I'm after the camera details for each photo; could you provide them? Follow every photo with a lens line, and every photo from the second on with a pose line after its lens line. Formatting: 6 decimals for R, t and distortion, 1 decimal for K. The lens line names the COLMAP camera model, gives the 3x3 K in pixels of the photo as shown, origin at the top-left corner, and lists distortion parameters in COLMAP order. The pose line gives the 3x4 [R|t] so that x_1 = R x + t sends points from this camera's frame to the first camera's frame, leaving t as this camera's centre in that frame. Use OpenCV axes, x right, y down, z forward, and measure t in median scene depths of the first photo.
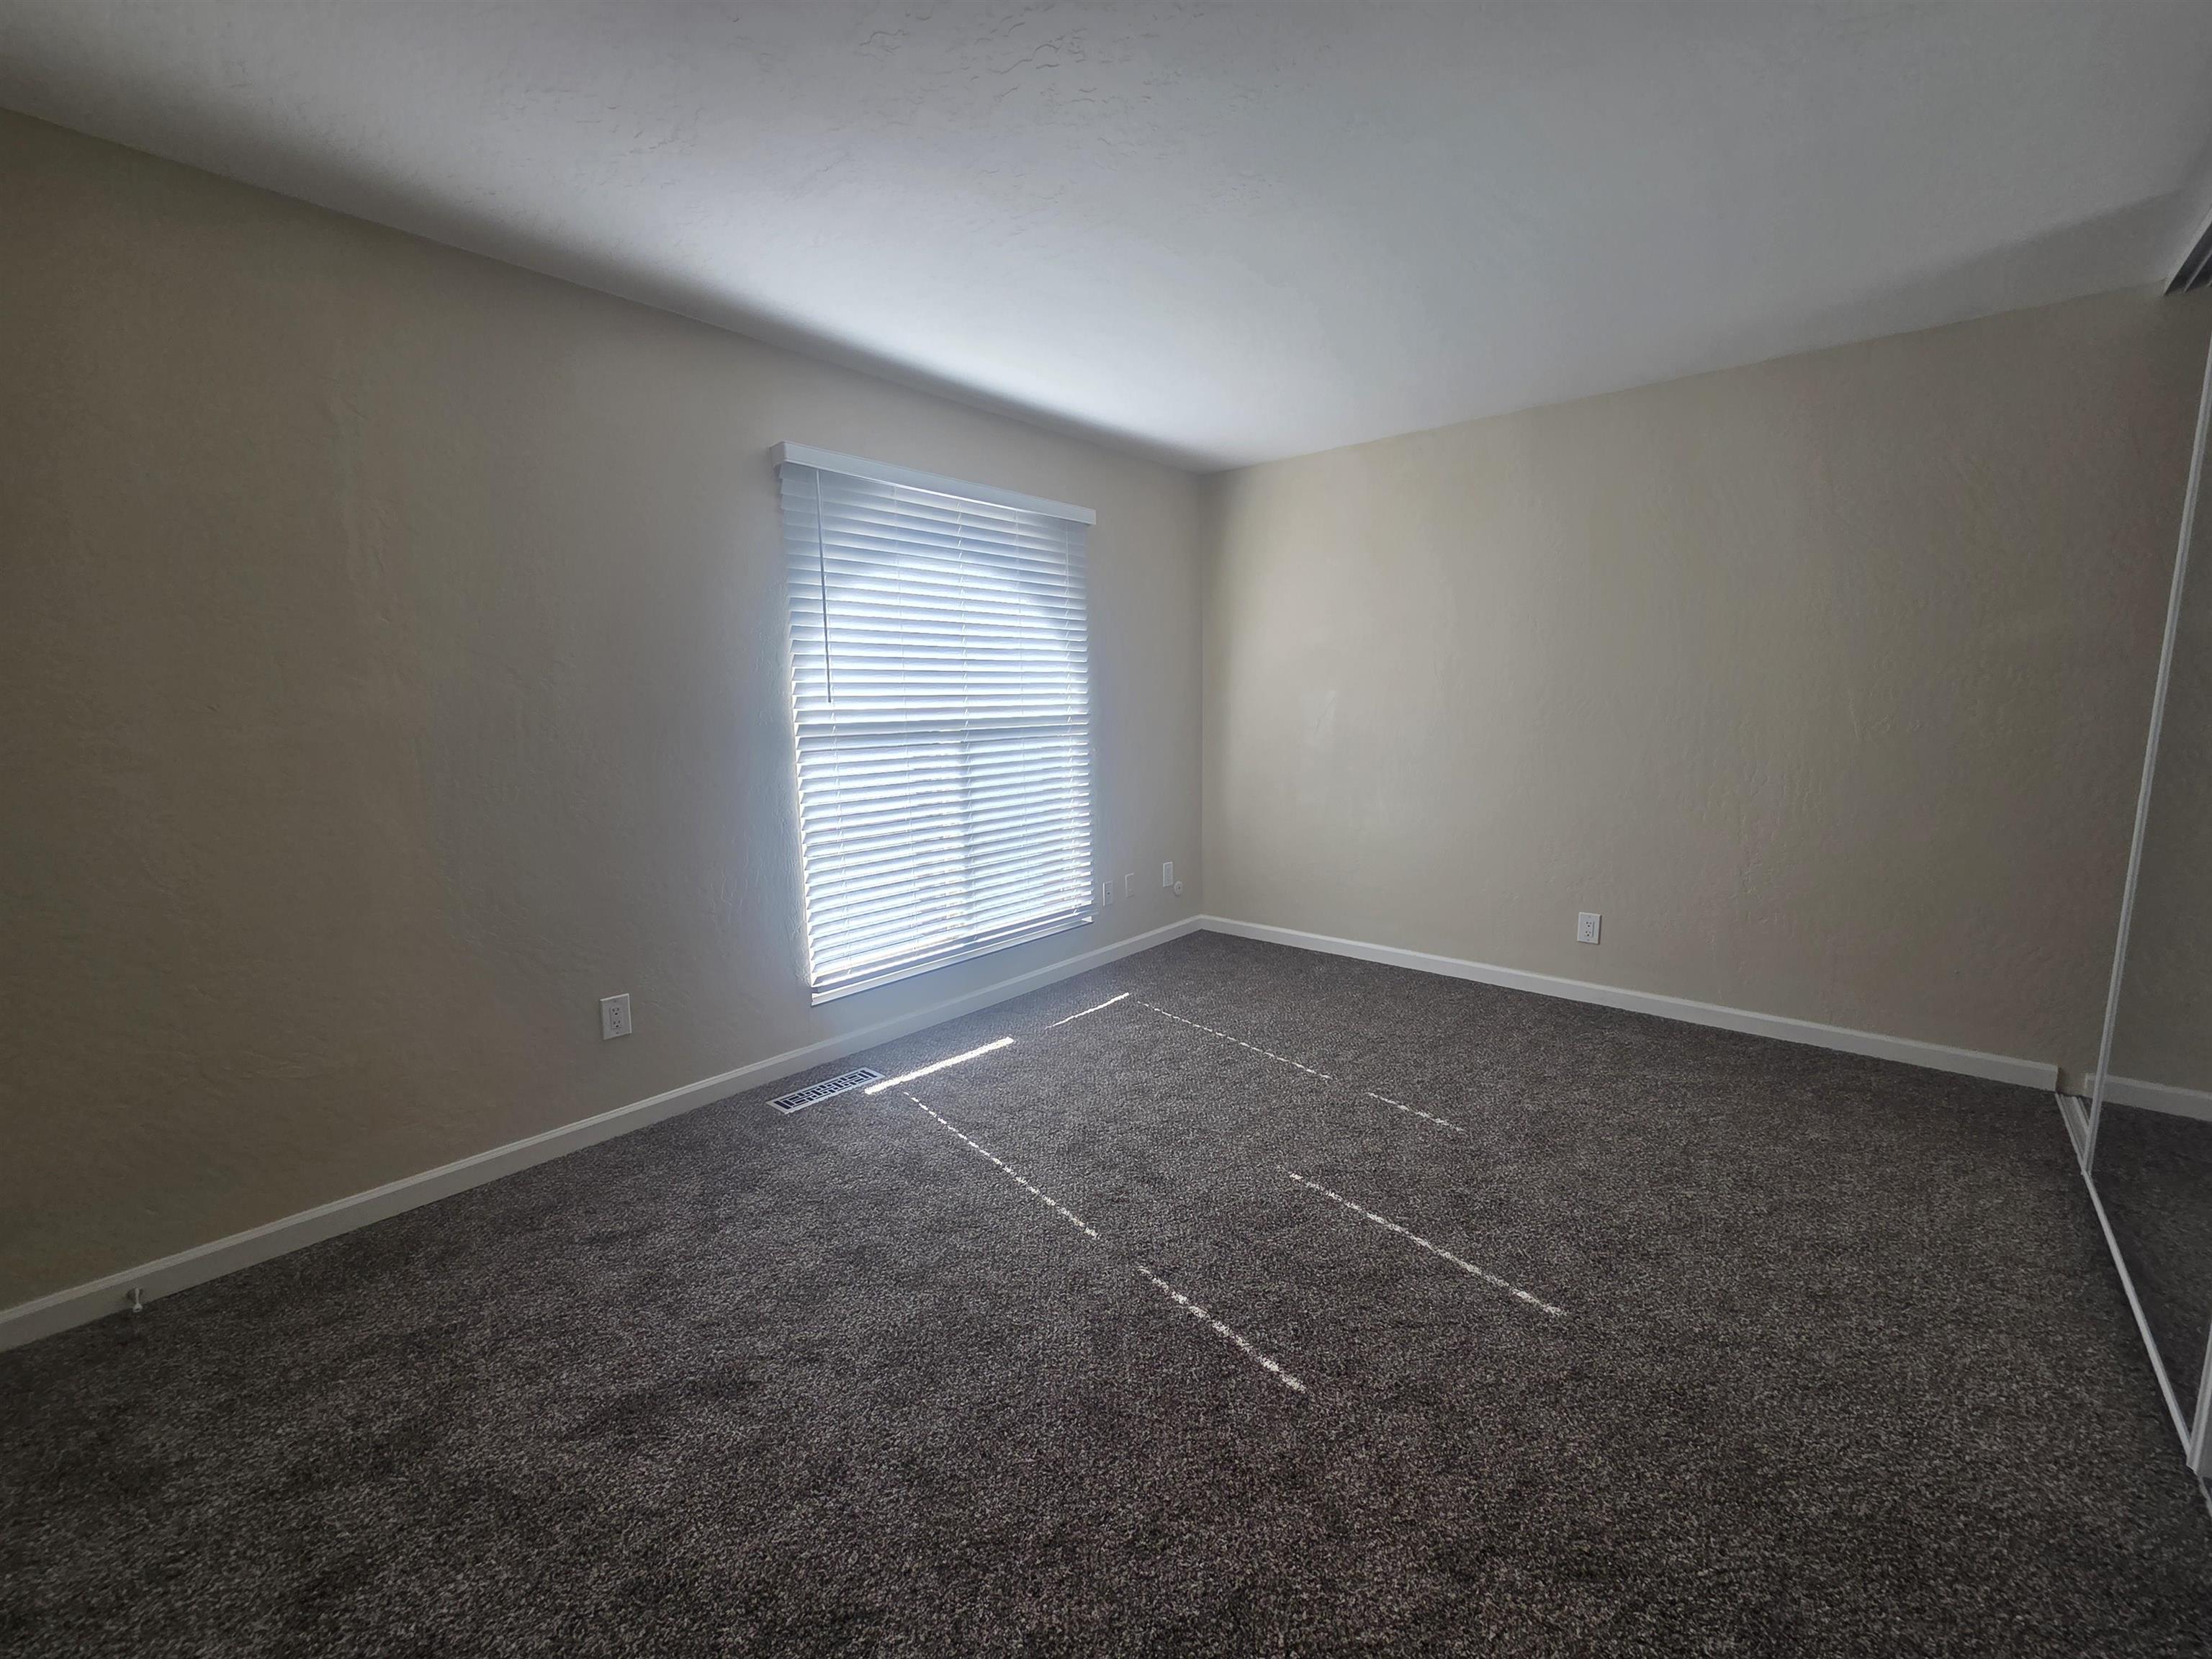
lens RADIAL K [[912.2, 0, 1092.1], [0, 912.2, 828.3], [0, 0, 1]] dist [0.005745, 0.000483]
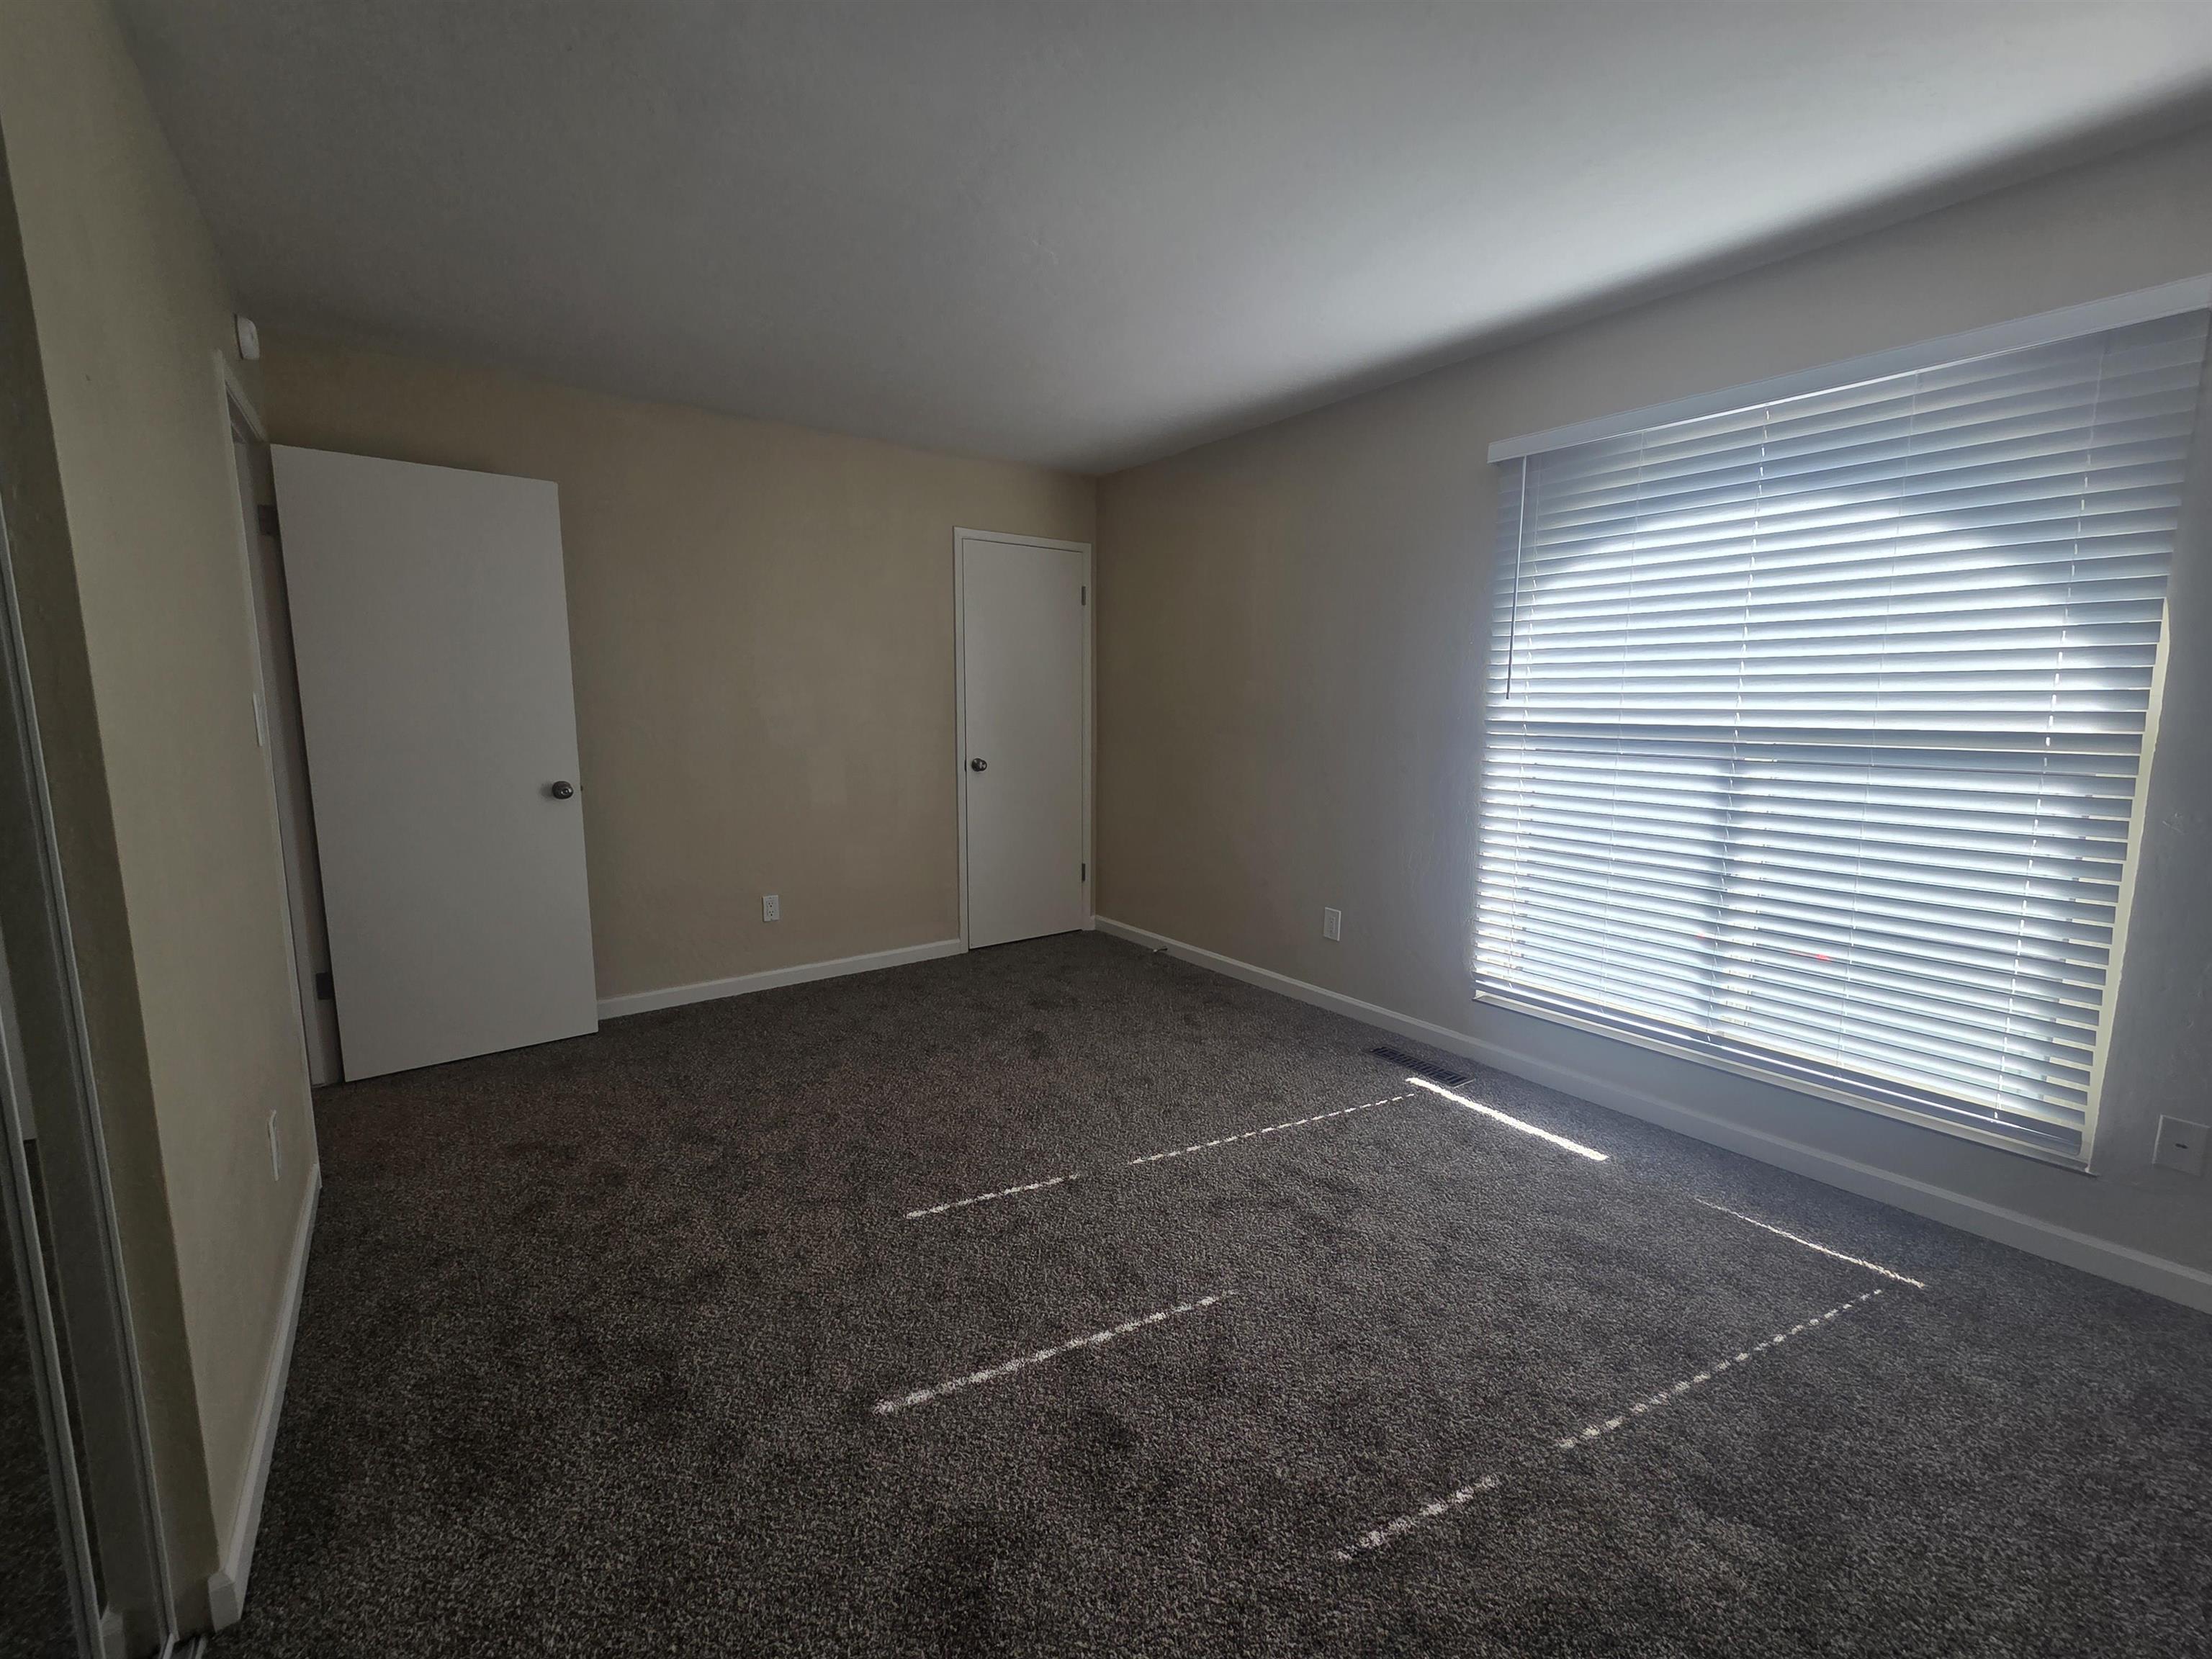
lens RADIAL K [[912.0, 0, 1095.6], [0, 912.0, 828.7], [0, 0, 1]] dist [0.001071, 0.000371]
pose [[-0.216983, 0.151041, -0.964419, 0.778430], [-0.138605, 0.973181, 0.183598, -0.124503], [0.966285, 0.173511, -0.190229, 0.806213]]
